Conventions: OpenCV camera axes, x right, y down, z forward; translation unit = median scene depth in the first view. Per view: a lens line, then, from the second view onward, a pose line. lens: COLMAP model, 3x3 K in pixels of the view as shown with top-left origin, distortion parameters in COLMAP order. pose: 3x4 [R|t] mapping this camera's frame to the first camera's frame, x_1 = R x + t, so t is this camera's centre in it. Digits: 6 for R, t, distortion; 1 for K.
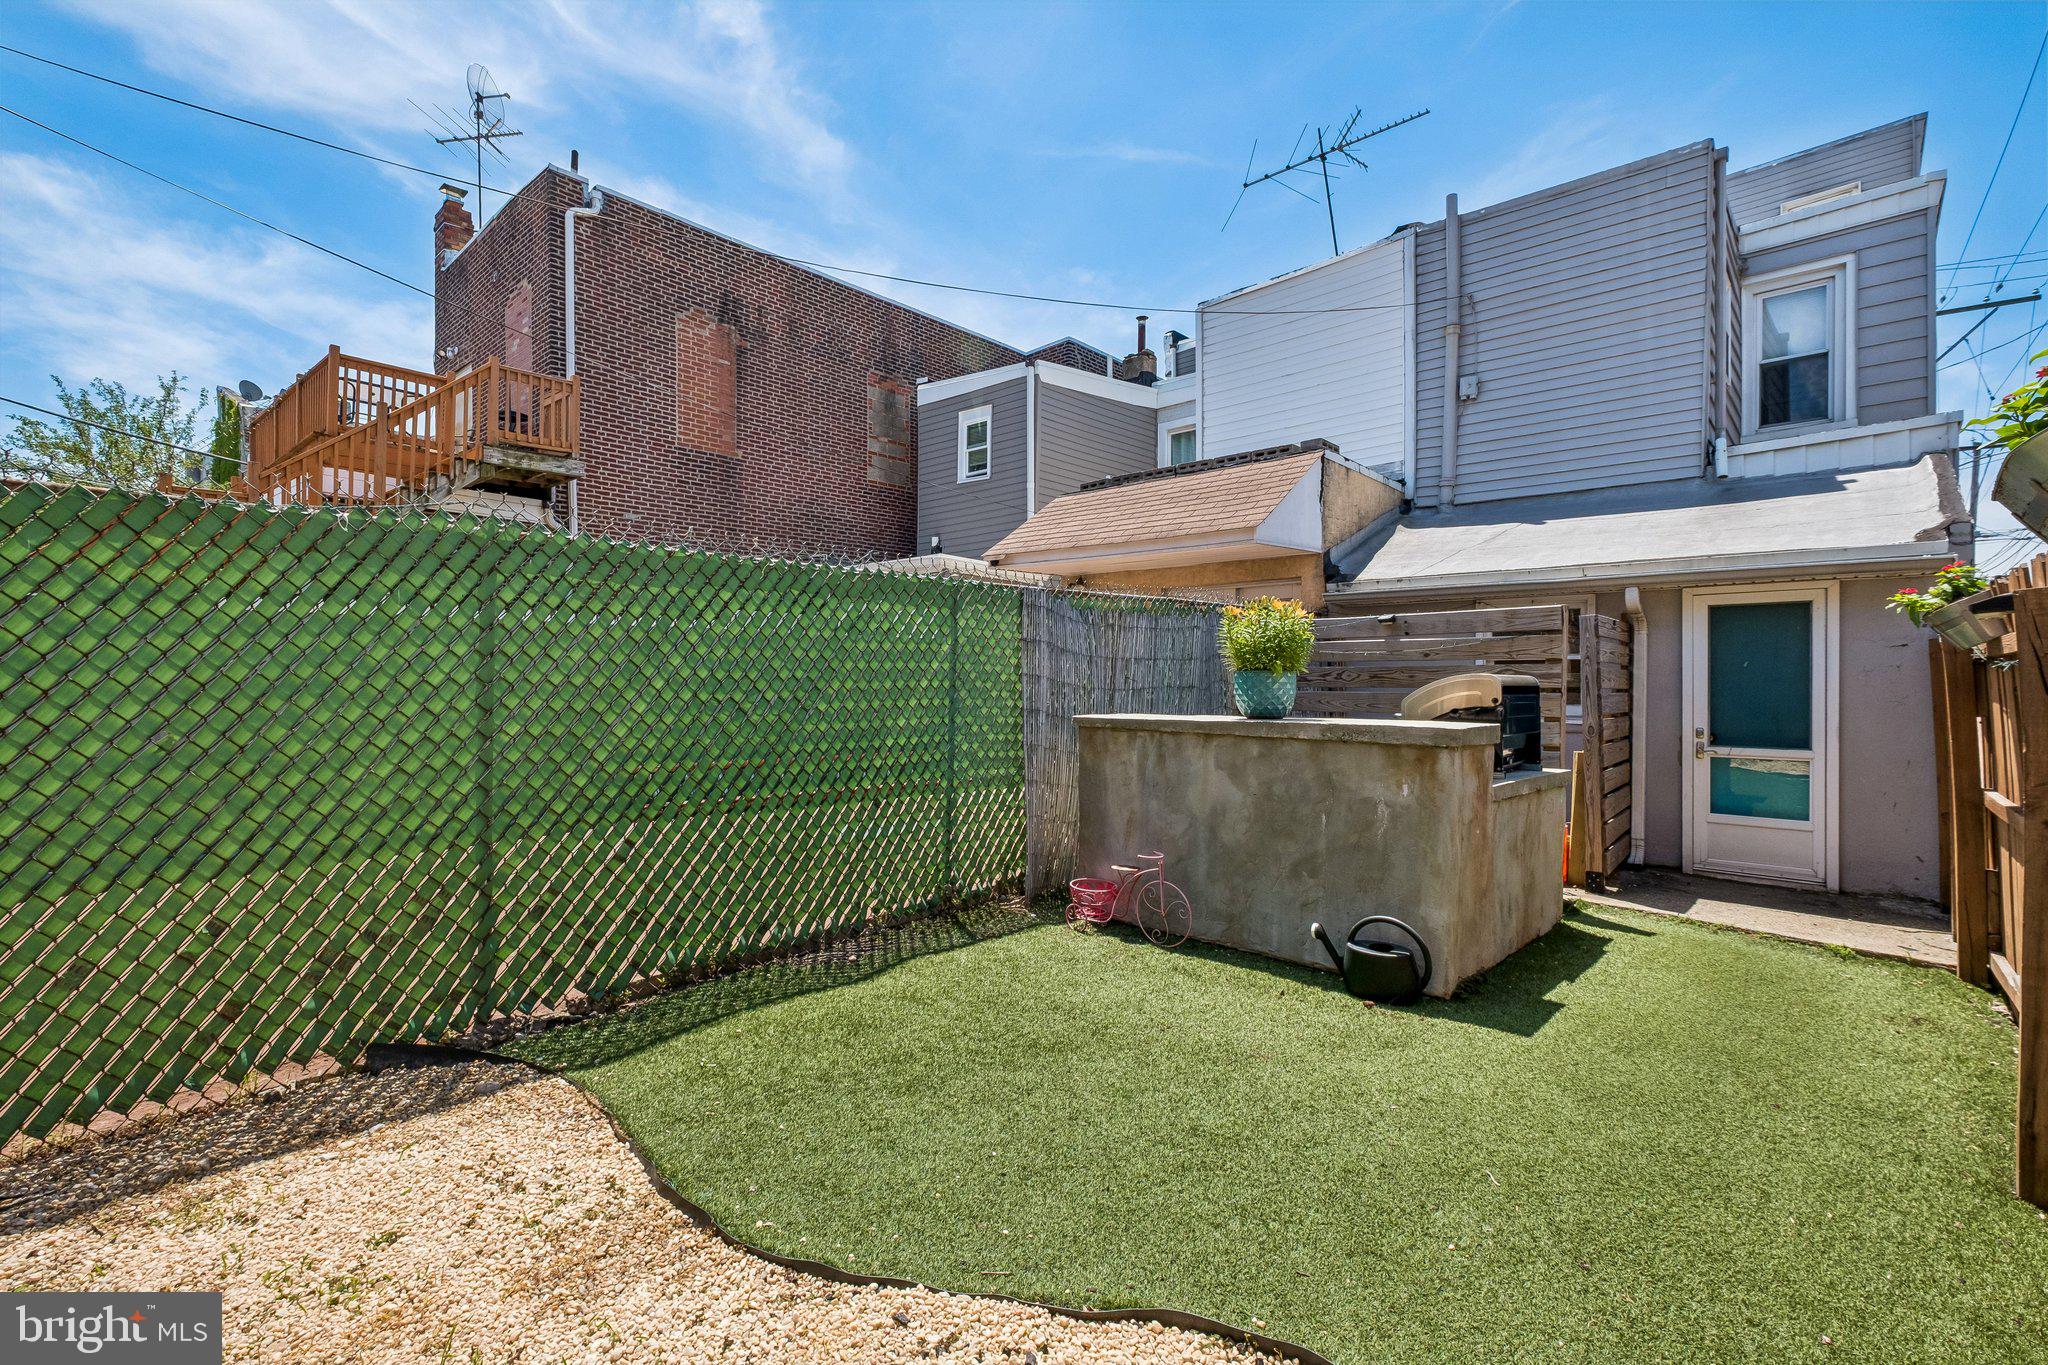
lens RADIAL K [[899.7, 0, 1006.8], [0, 899.7, 675.2], [0, 0, 1]] dist [-0.003539, 0.000219]
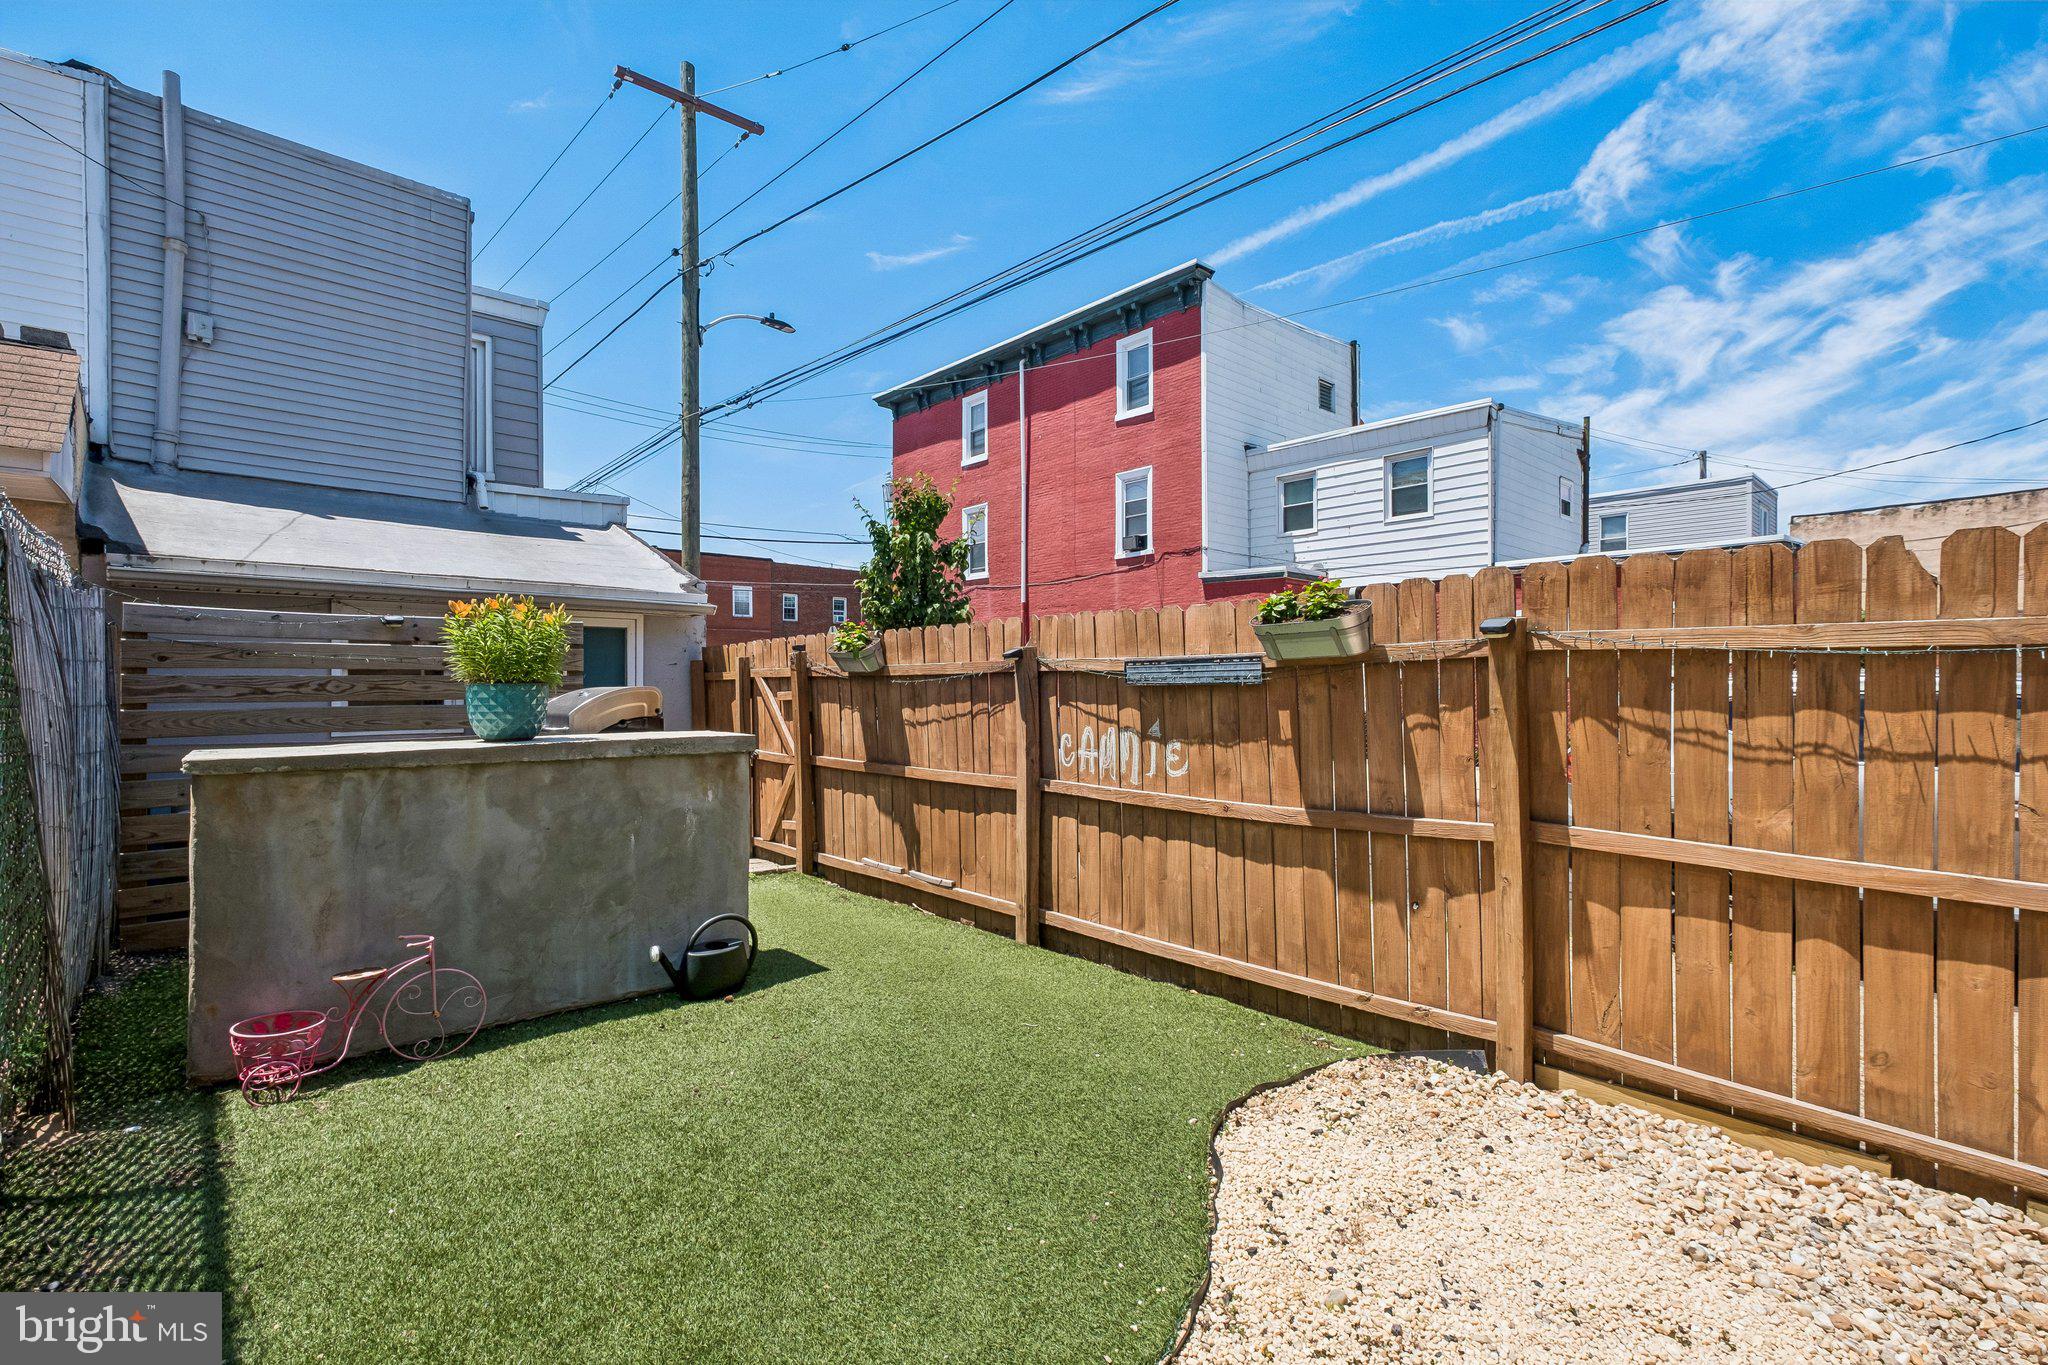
lens RADIAL K [[899.7, 0, 1006.8], [0, 899.7, 675.2], [0, 0, 1]] dist [-0.003539, 0.000219]
pose [[0.099797, 0.009625, 0.994961, -0.515788], [-0.004729, 0.999947, -0.009199, -0.007273], [-0.994997, -0.003787, 0.099837, 0.467667]]
